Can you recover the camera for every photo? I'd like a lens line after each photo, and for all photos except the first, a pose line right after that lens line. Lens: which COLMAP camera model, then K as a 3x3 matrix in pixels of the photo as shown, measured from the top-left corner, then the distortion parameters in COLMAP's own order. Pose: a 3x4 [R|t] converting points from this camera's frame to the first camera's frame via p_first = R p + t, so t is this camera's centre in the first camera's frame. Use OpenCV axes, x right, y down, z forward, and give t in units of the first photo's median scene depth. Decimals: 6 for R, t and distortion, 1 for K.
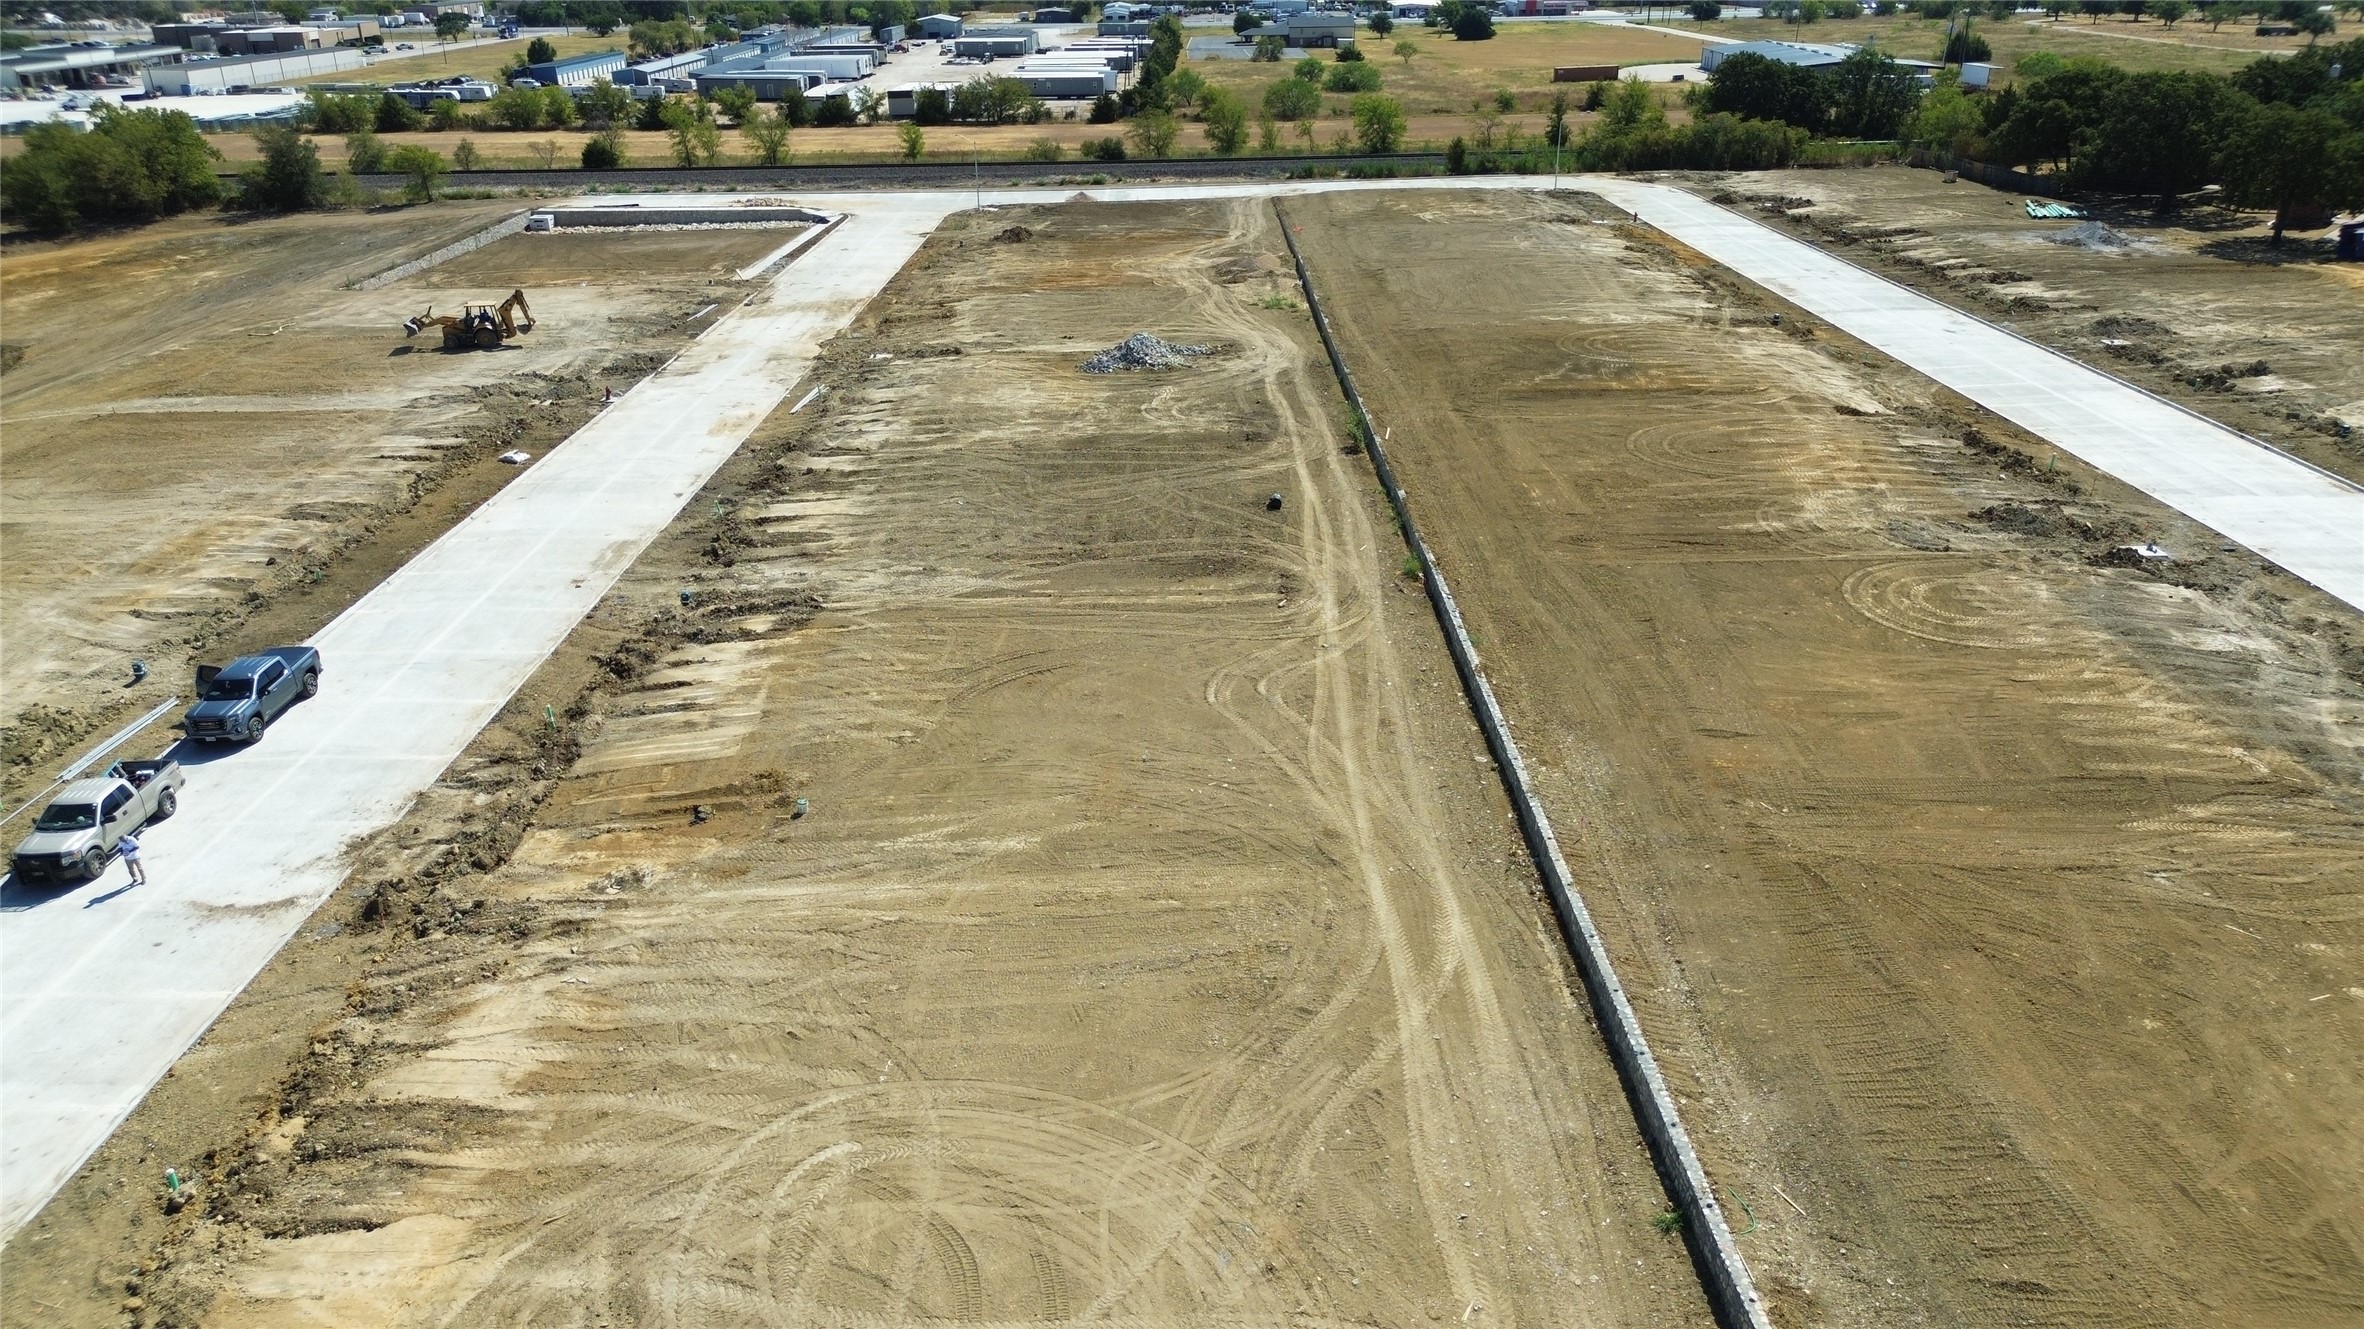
lens RADIAL K [[1684.5, 0, 1192.2], [0, 1684.5, 644.1], [0, 0, 1]] dist [0.074684, -0.078552]
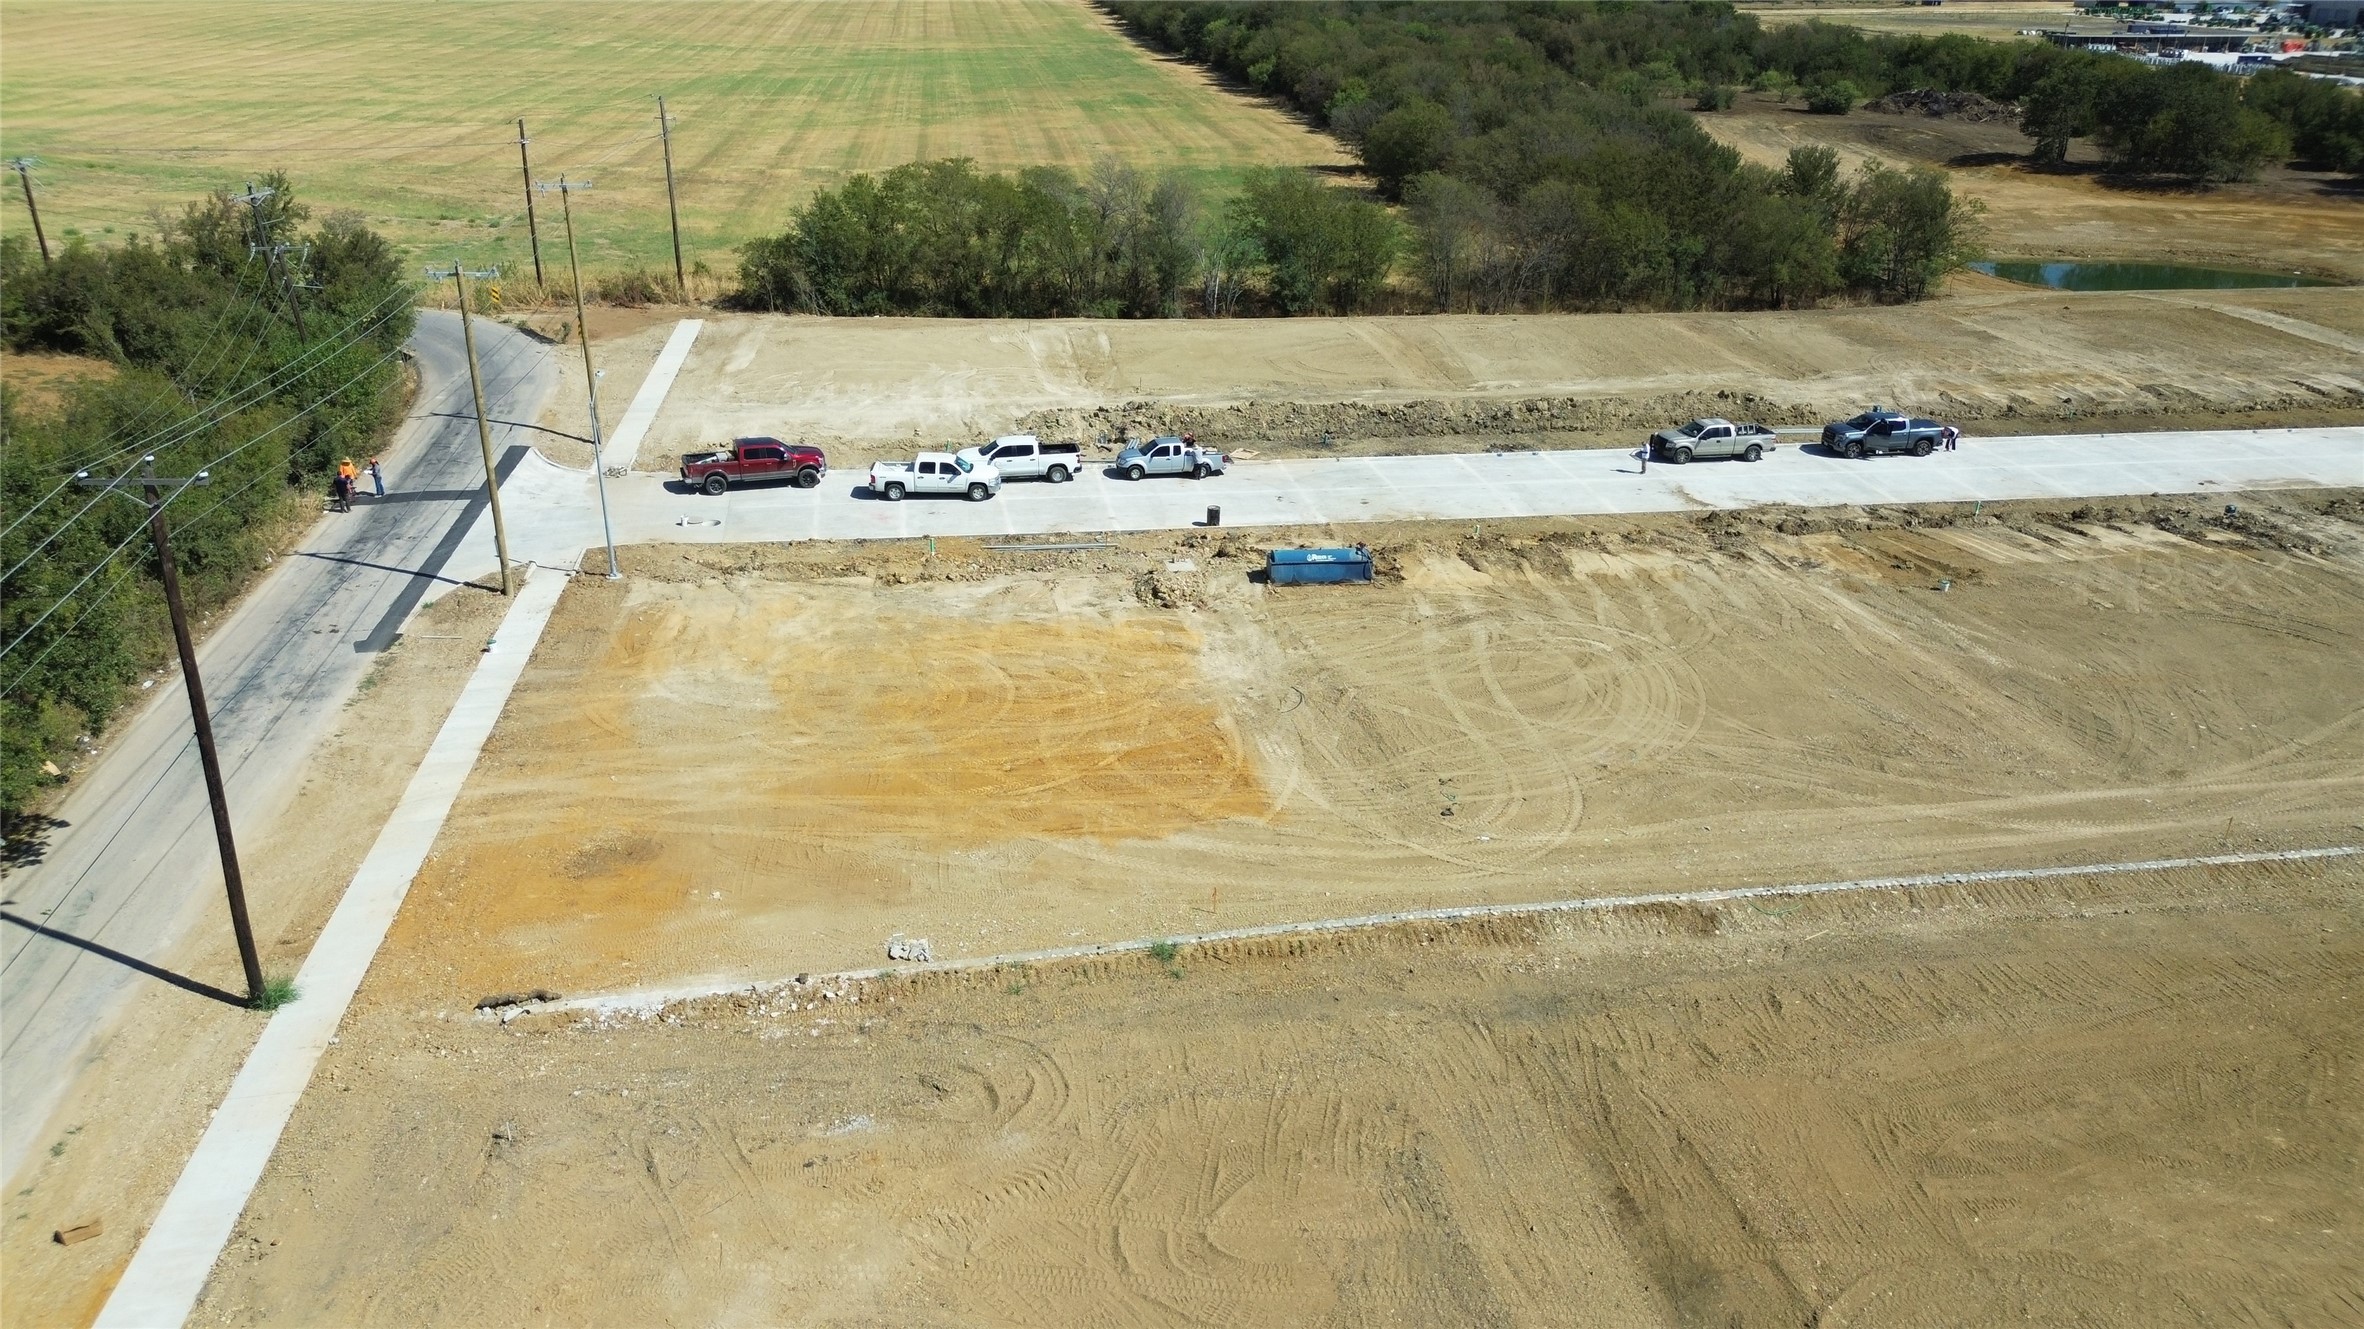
lens RADIAL K [[1670.5, 0, 1189.1], [0, 1670.5, 670.3], [0, 0, 1]] dist [0.073929, -0.074745]
pose [[0.158683, 0.414487, -0.896114, 0.446590], [-0.392759, 0.859211, 0.327869, -0.023937], [0.905848, 0.299929, 0.299136, 0.049889]]
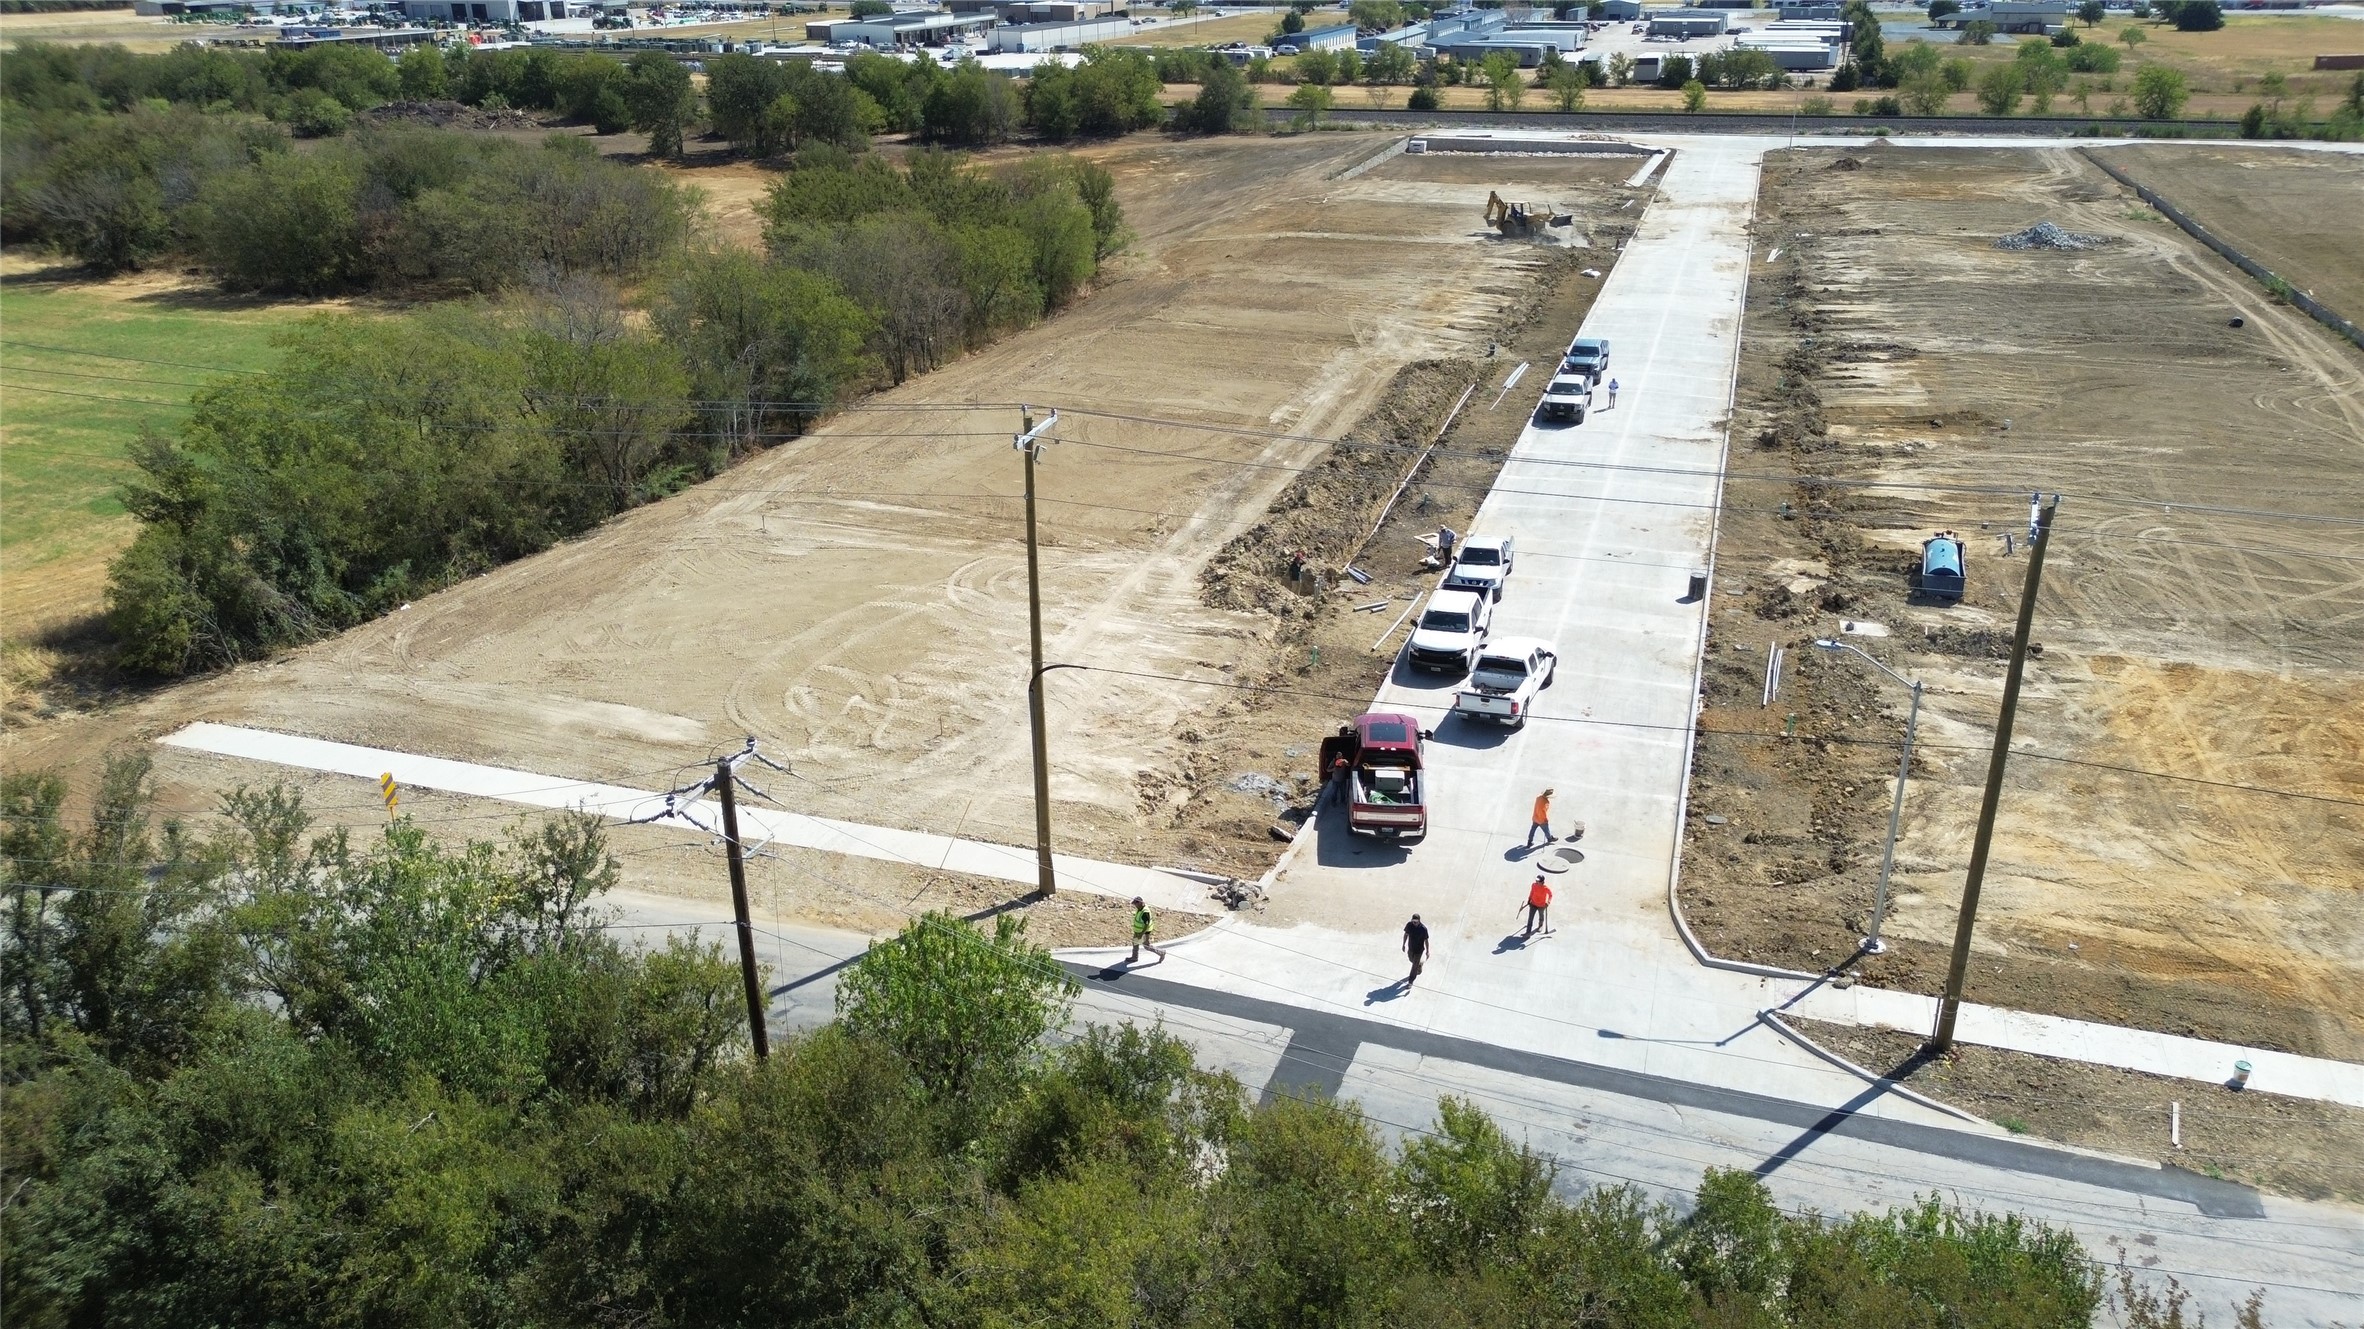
lens RADIAL K [[1670.5, 0, 1189.1], [0, 1670.5, 670.3], [0, 0, 1]] dist [0.073929, -0.074745]
pose [[0.948377, 0.135732, -0.286632, -0.243676], [-0.130095, 0.990745, 0.038715, 0.189196], [0.289235, 0.000573, 0.957258, -0.403894]]
